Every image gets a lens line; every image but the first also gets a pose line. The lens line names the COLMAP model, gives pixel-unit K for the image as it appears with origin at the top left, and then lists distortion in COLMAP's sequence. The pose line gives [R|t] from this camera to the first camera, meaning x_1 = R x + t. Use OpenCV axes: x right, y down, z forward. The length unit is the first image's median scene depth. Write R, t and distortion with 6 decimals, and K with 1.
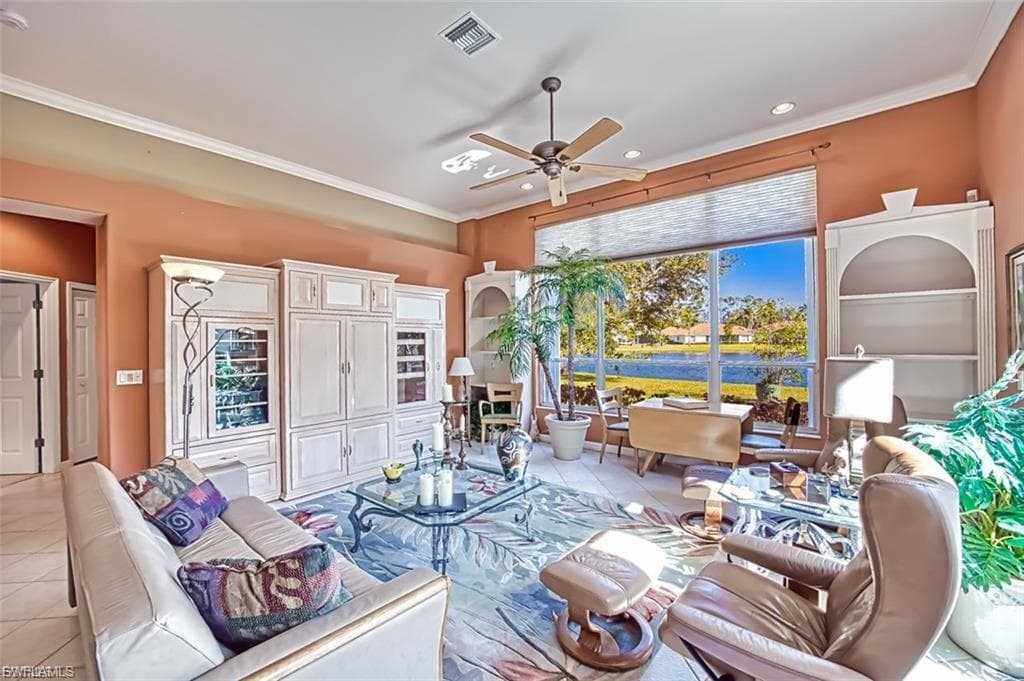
lens RADIAL K [[400.3, 0, 512.0], [0, 400.3, 340.5], [0, 0, 1]] dist [-0.000922, -0.000015]
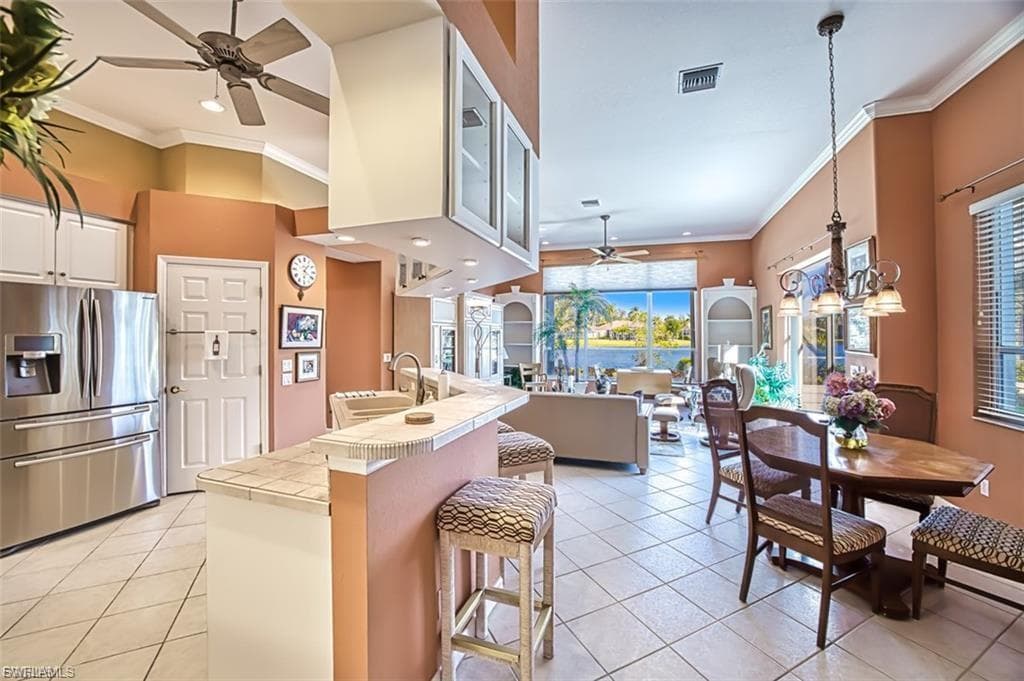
lens RADIAL K [[400.3, 0, 512.0], [0, 400.3, 340.5], [0, 0, 1]] dist [-0.000922, -0.000015]
pose [[0.936489, 0.003603, 0.350680, -1.025144], [-0.008740, 0.999876, 0.013066, -0.008934], [-0.350589, -0.015301, 0.936404, -0.759759]]
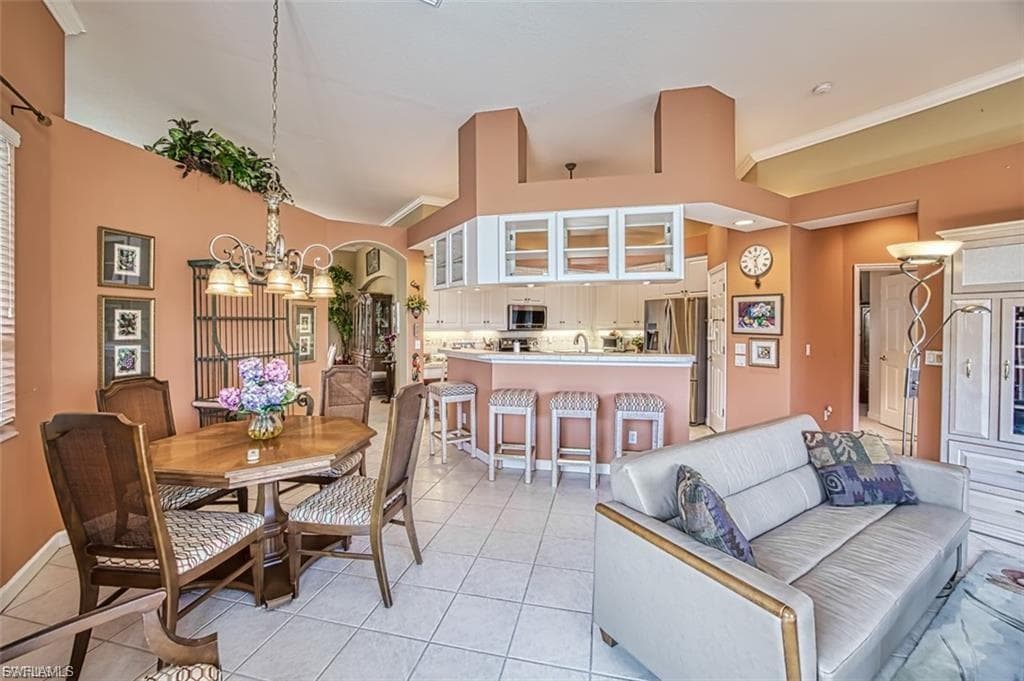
lens RADIAL K [[400.3, 0, 512.0], [0, 400.3, 340.5], [0, 0, 1]] dist [-0.000922, -0.000015]
pose [[-0.319443, 0.041561, -0.946694, 0.341752], [0.009857, 0.999129, 0.040537, -0.003013], [0.947554, 0.003617, -0.319575, 0.331606]]
